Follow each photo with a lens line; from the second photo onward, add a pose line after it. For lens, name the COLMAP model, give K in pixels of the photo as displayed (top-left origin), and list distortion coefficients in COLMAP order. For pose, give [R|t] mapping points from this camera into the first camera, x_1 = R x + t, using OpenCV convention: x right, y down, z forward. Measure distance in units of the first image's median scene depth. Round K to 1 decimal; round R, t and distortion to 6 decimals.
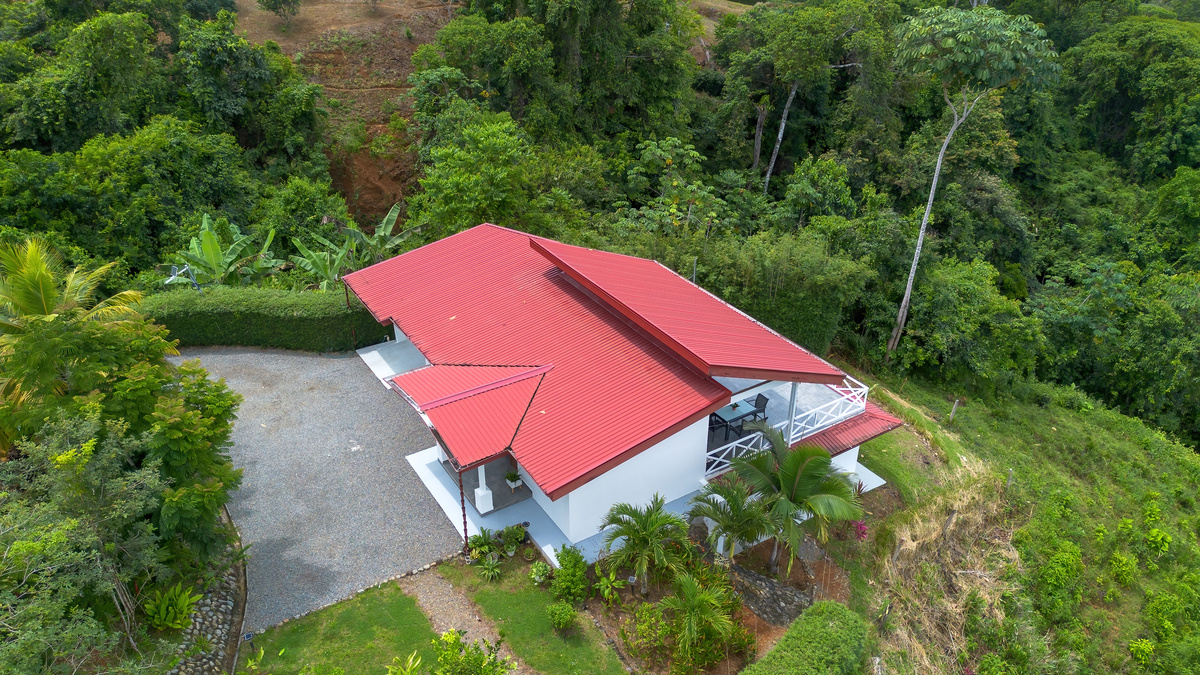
lens RADIAL K [[842.7, 0, 598.0], [0, 842.7, 340.3], [0, 0, 1]] dist [0.040303, -0.032354]
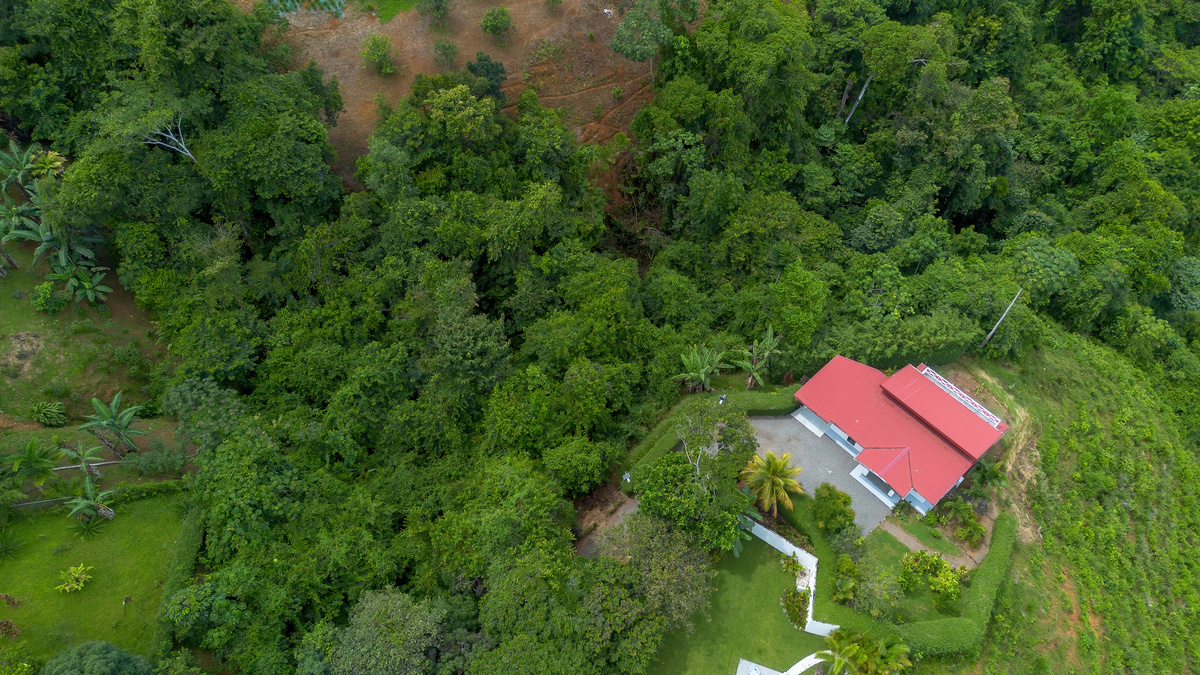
lens RADIAL K [[842.7, 0, 603.0], [0, 842.7, 335.7], [0, 0, 1]] dist [0.040303, -0.032354]
pose [[0.985443, -0.138850, 0.098096, -0.381465], [0.085542, 0.903621, 0.419703, -0.469125], [-0.146918, -0.405202, 0.902345, -0.383075]]
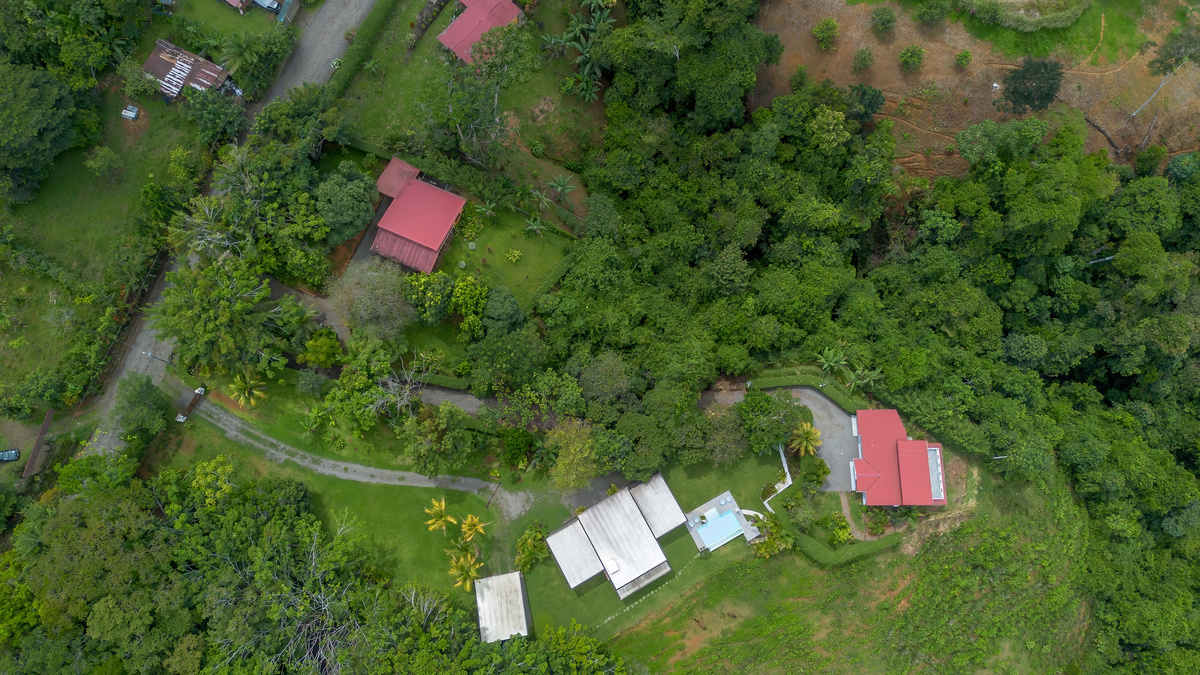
lens RADIAL K [[842.7, 0, 606.8], [0, 842.7, 334.0], [0, 0, 1]] dist [0.040303, -0.032354]
pose [[0.849353, 0.515092, -0.115239, -0.386165], [-0.263848, 0.603422, 0.752507, -1.139579], [0.457148, -0.608738, 0.648424, -0.758289]]
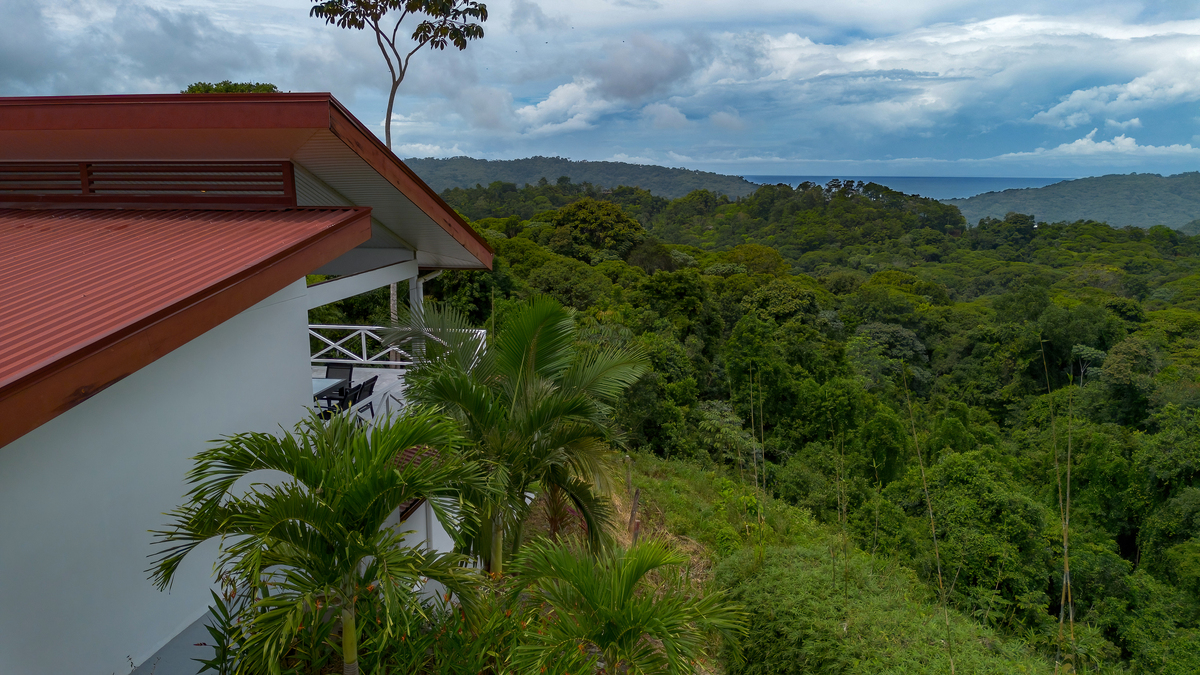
lens RADIAL K [[842.7, 0, 600.1], [0, 842.7, 361.8], [0, 0, 1]] dist [0.040303, -0.032354]
pose [[0.674222, -0.160294, 0.720923, -0.022392], [0.366416, 0.920147, -0.138089, 0.064005], [-0.641220, 0.357260, 0.679118, 0.180507]]
